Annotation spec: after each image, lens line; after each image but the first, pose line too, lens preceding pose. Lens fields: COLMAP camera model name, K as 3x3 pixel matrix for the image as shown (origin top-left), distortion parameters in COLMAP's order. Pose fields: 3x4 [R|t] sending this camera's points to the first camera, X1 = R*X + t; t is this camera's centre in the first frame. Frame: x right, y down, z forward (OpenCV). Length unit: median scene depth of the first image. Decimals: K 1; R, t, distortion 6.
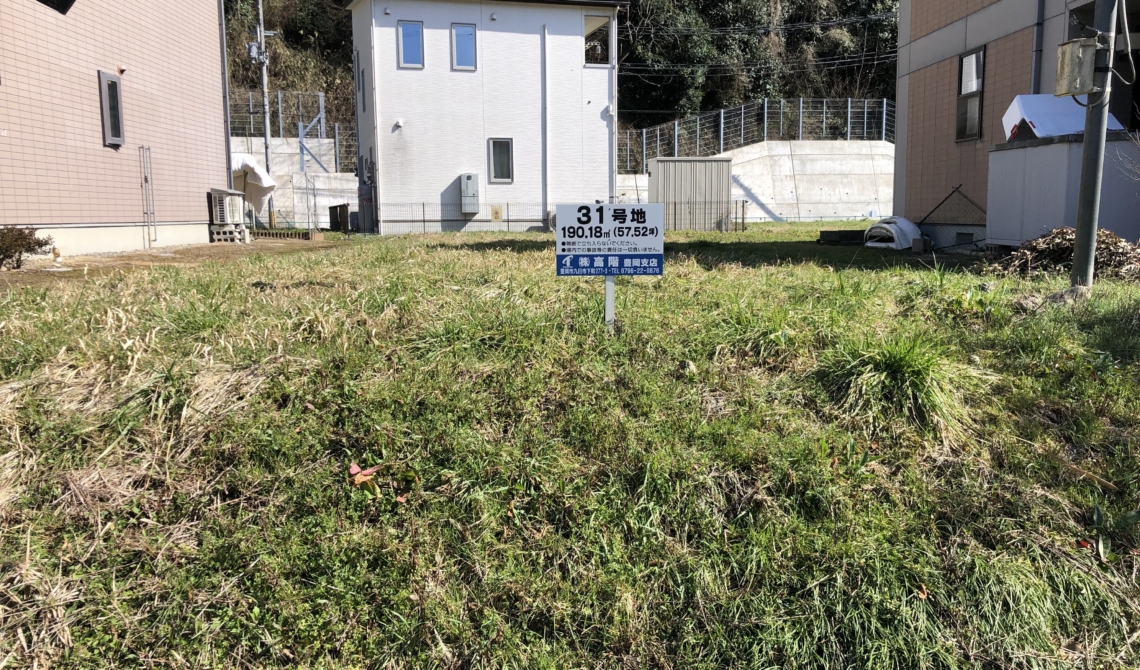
lens RADIAL K [[933.4, 0, 570.0], [0, 933.4, 335.0], [0, 0, 1]] dist [0.029073, -0.012423]
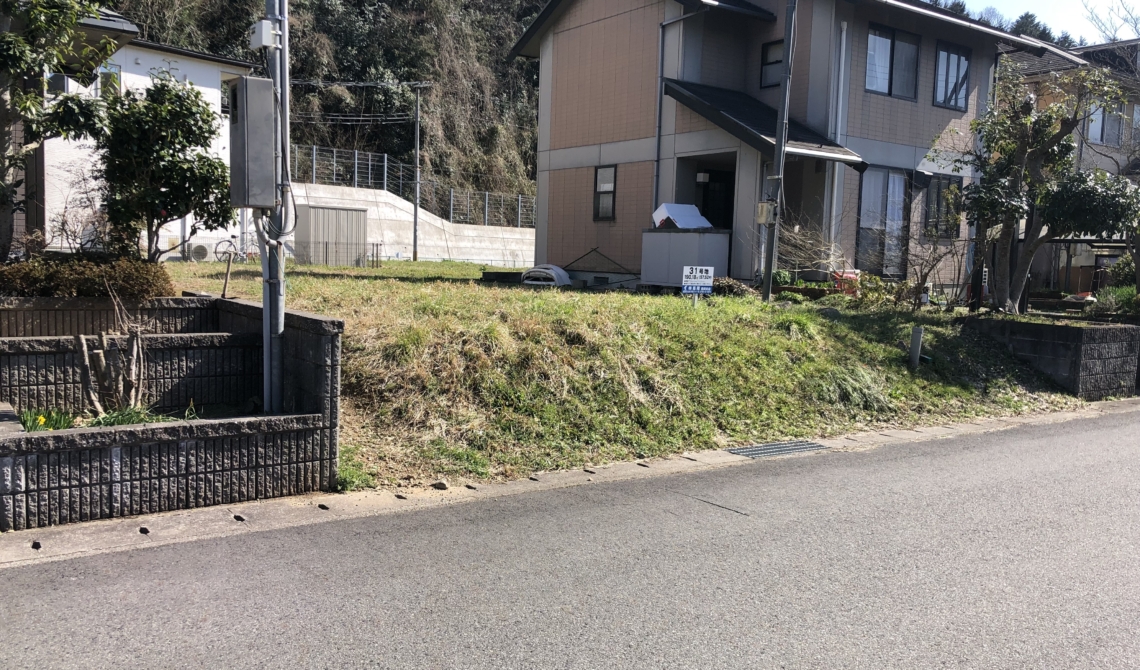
lens RADIAL K [[933.4, 0, 570.0], [0, 933.4, 335.0], [0, 0, 1]] dist [0.029073, -0.012423]
pose [[0.834122, -0.006274, 0.551545, -0.417021], [0.027186, 0.999188, -0.029748, 0.030121], [-0.550910, 0.039808, 0.833615, -0.246072]]
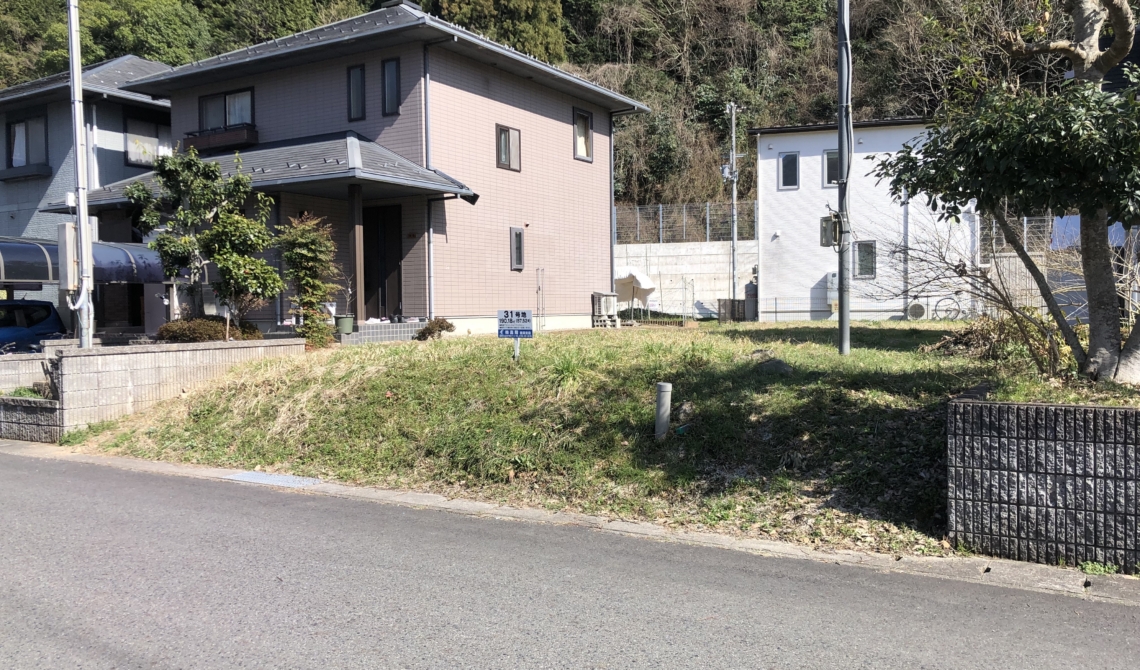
lens RADIAL K [[933.4, 0, 570.0], [0, 933.4, 335.0], [0, 0, 1]] dist [0.029073, -0.012423]
pose [[0.843645, 0.011001, -0.536788, 0.387225], [-0.061428, 0.995202, -0.076148, 0.028889], [0.533375, 0.097216, 0.840274, -0.270163]]
